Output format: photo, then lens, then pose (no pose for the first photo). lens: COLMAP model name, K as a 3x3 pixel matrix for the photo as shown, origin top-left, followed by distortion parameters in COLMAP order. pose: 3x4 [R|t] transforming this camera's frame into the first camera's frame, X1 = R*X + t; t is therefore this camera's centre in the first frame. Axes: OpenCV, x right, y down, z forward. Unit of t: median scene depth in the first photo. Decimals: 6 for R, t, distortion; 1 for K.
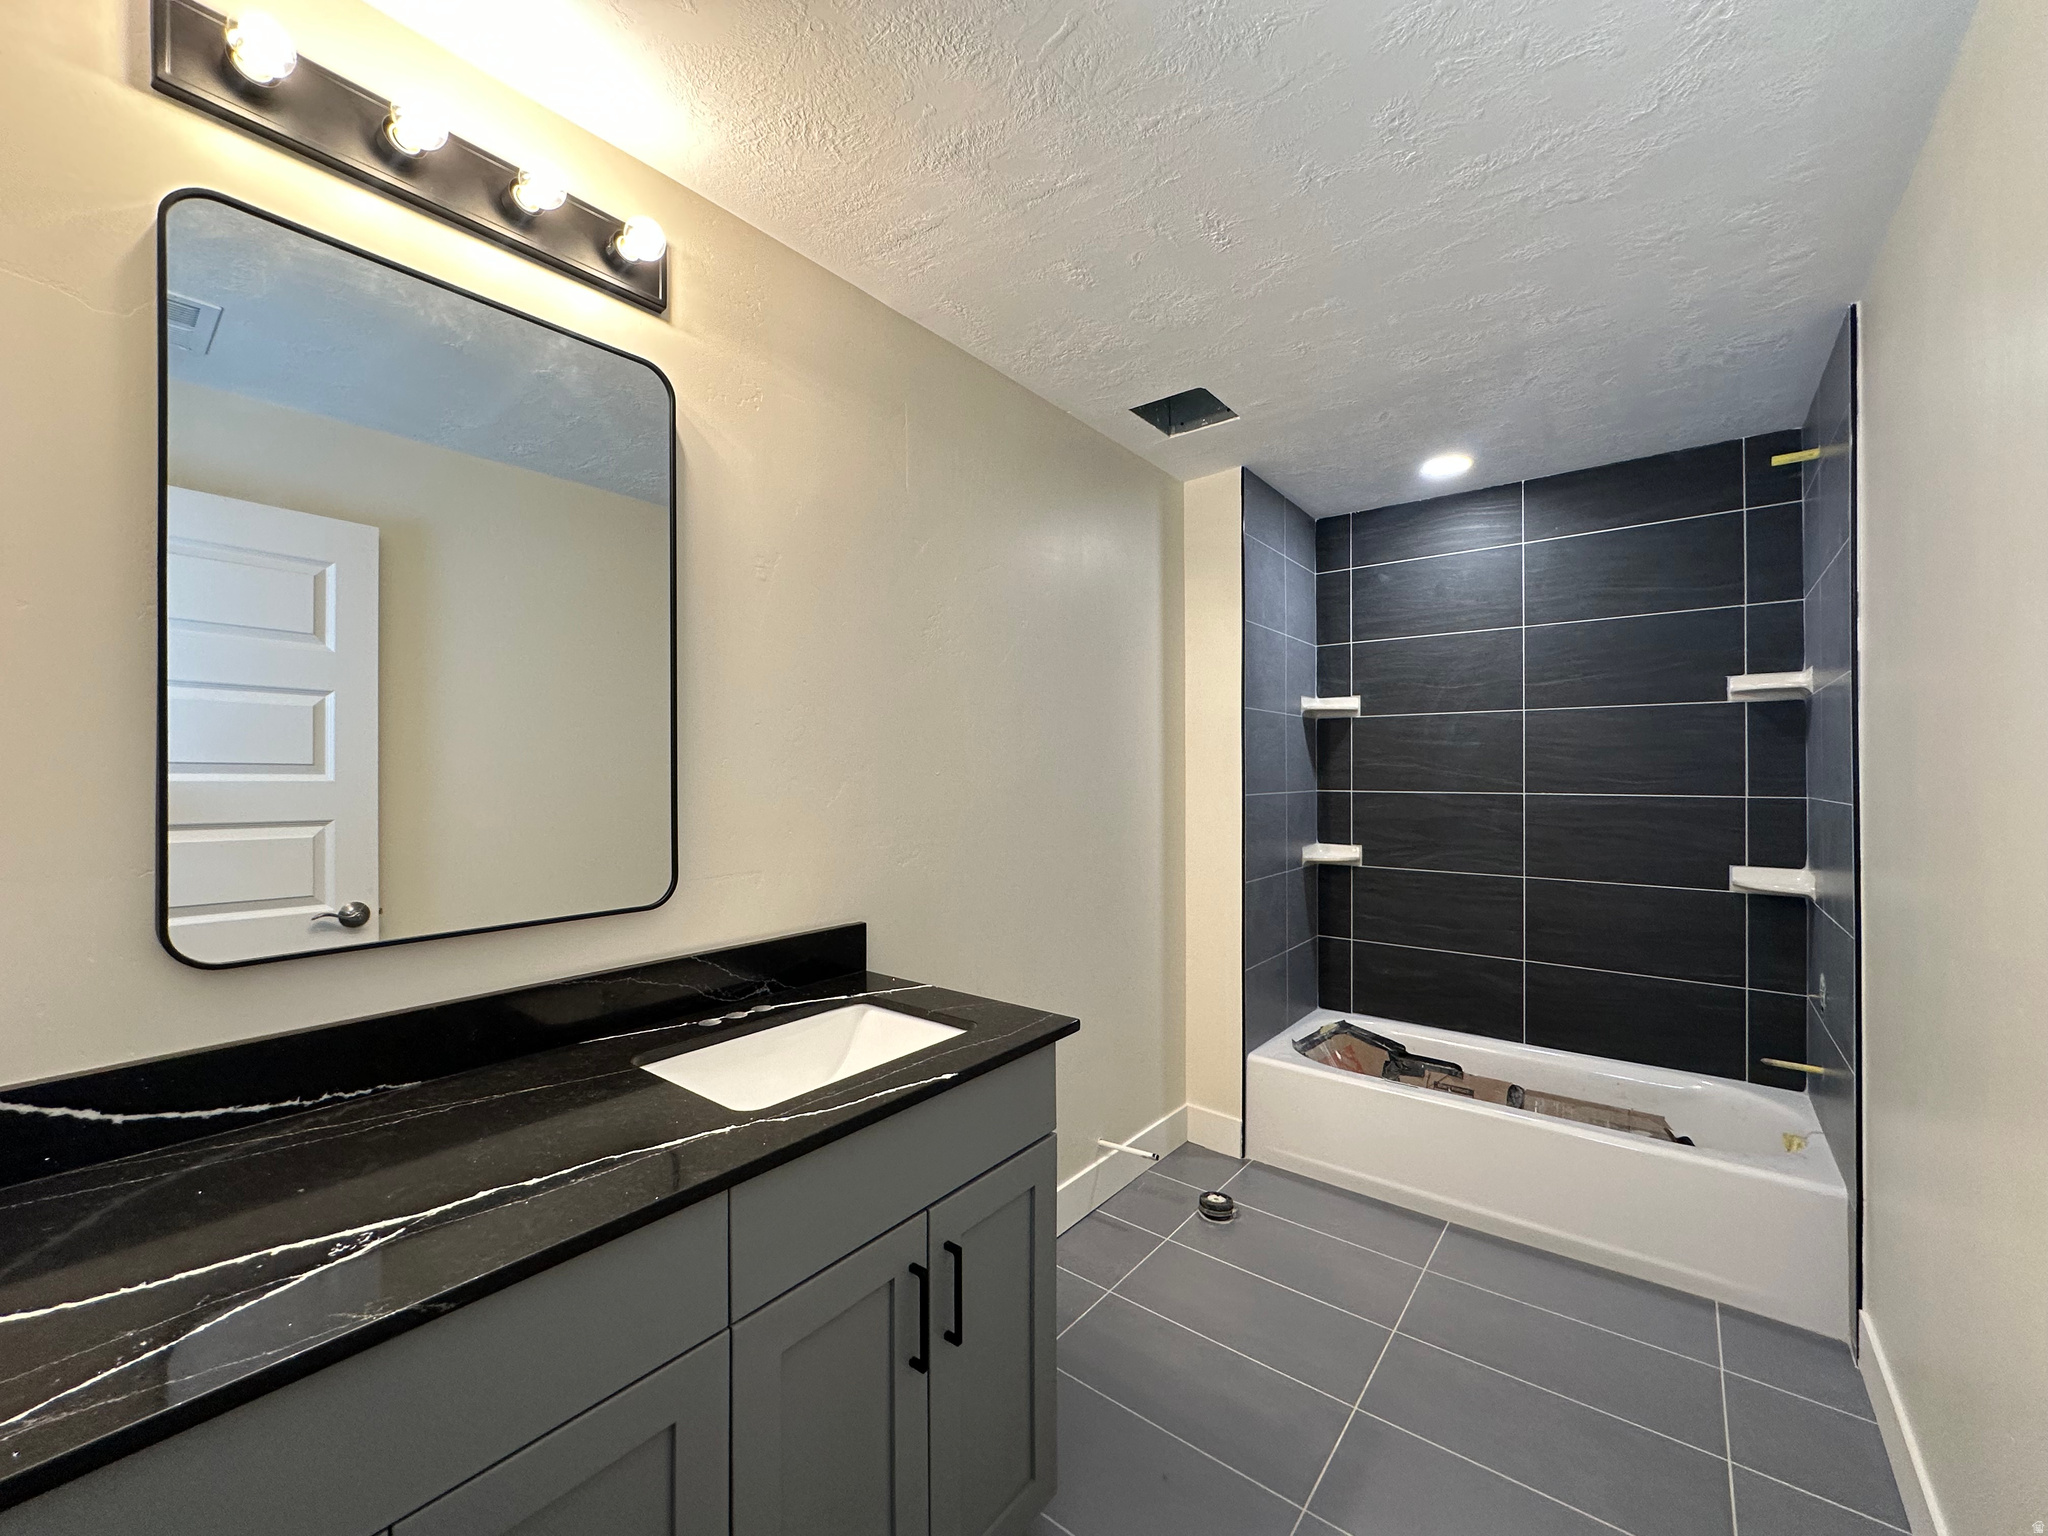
lens RADIAL K [[819.7, 0, 1024.0], [0, 819.7, 768.0], [0, 0, 1]] dist [-0.000393, 0.000263]
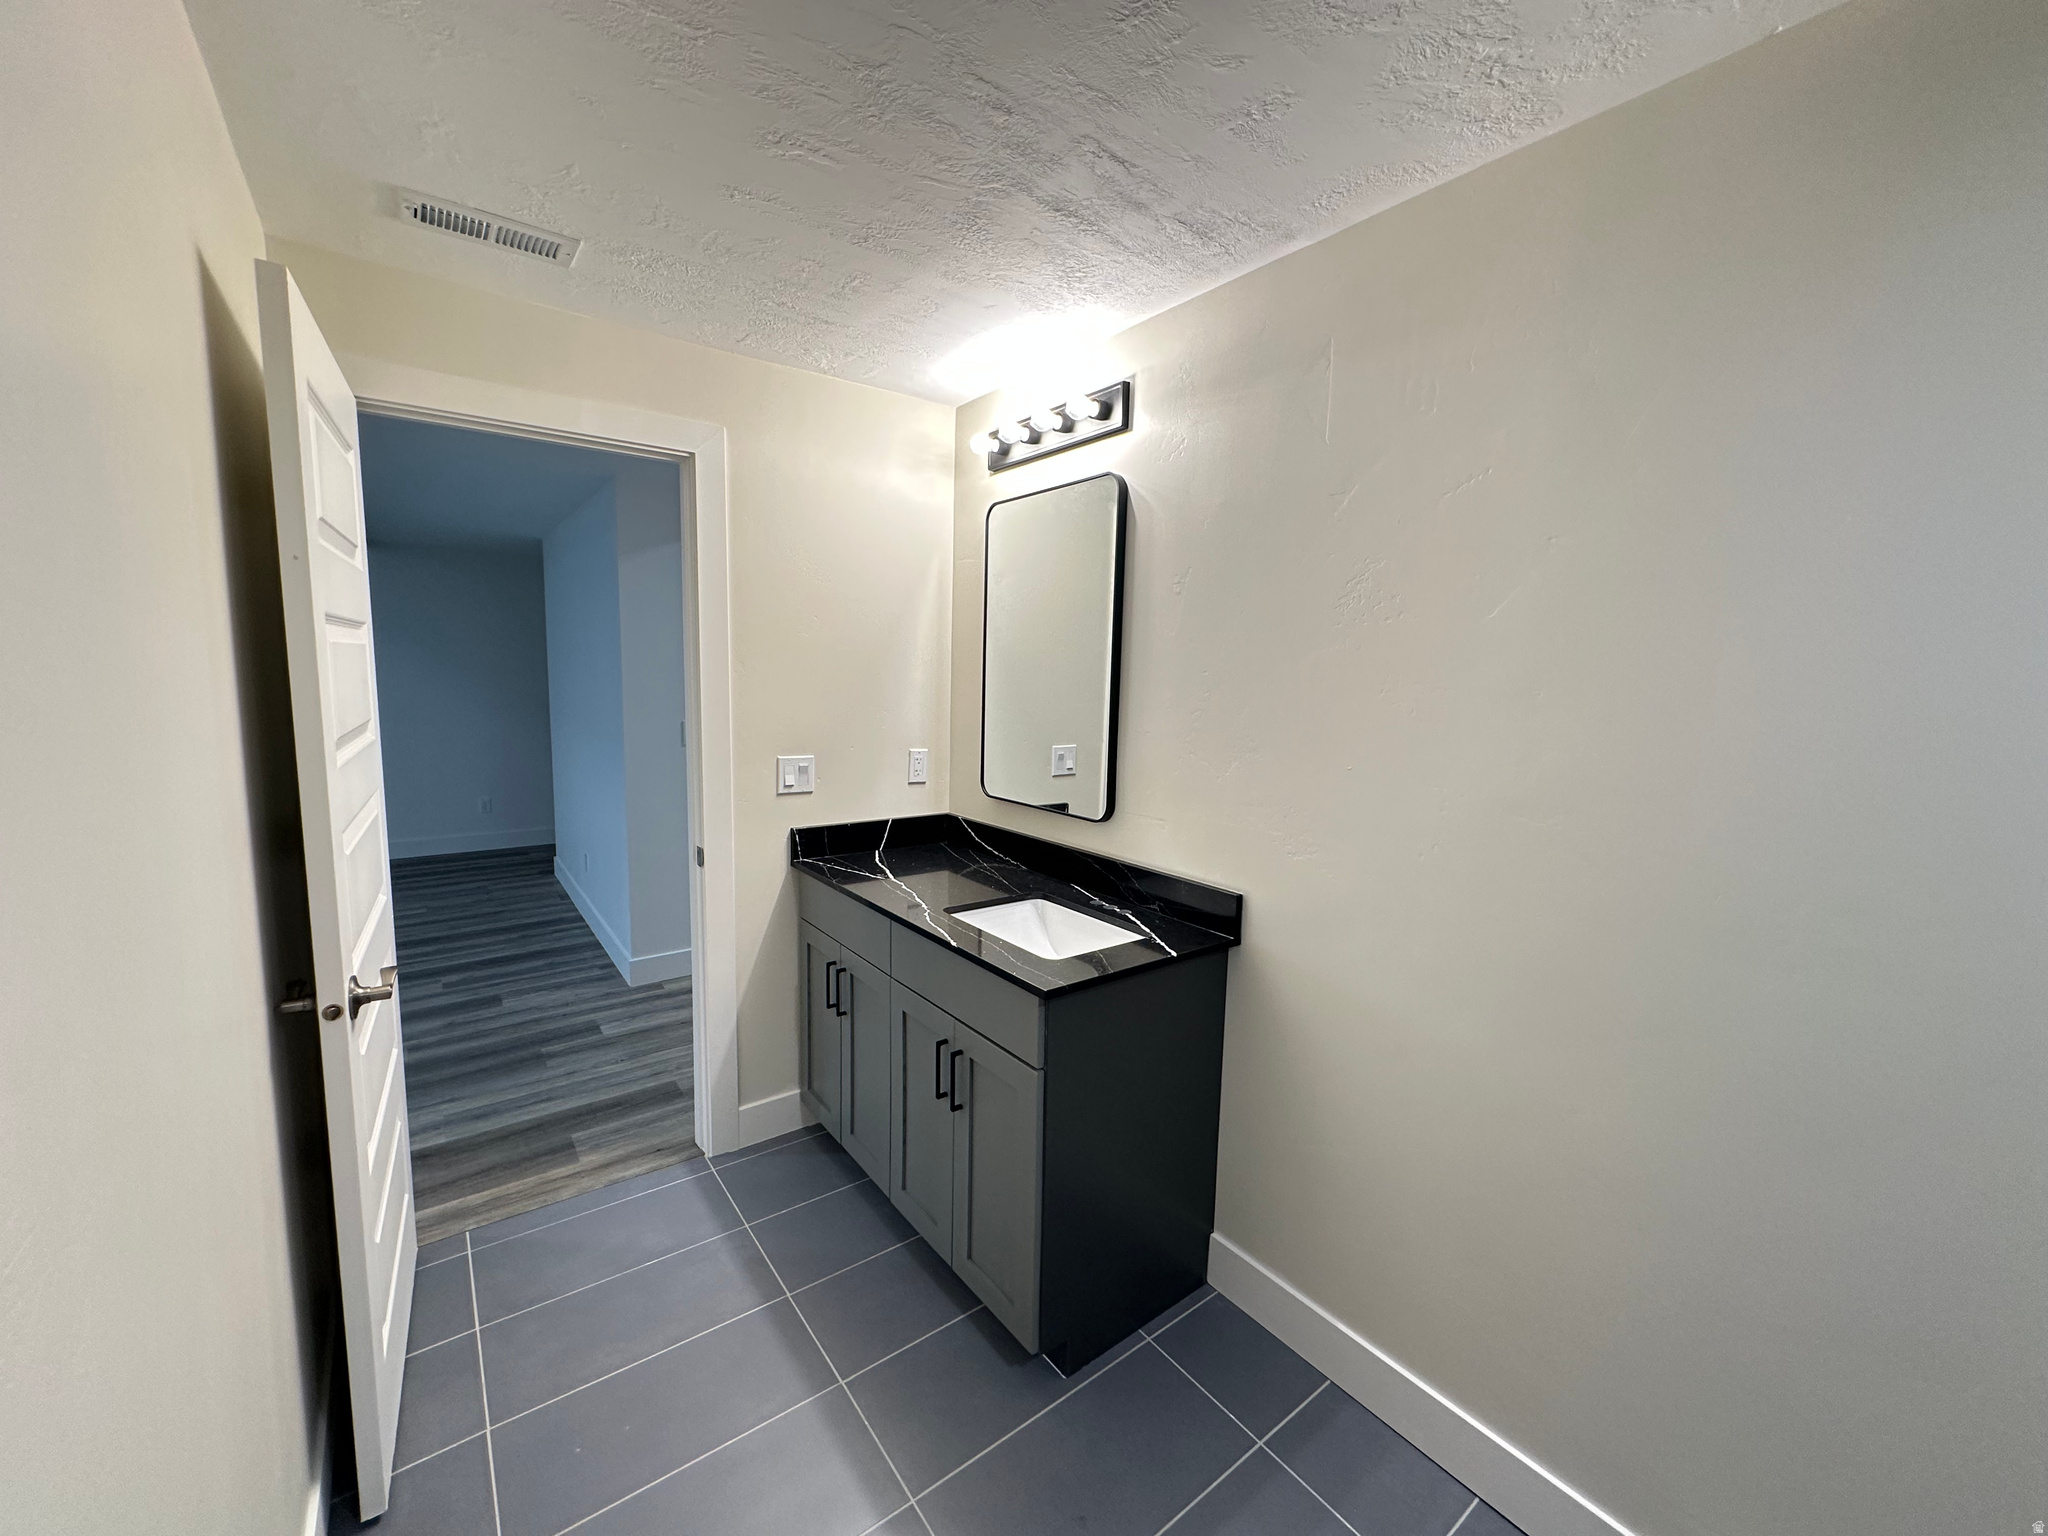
lens RADIAL K [[819.7, 0, 1024.0], [0, 819.7, 768.0], [0, 0, 1]] dist [-0.000393, 0.000263]
pose [[-0.250746, 0.106585, -0.962167, 1.147119], [-0.009162, 0.993614, 0.112456, -0.119797], [0.968010, 0.037013, -0.248168, 1.269065]]
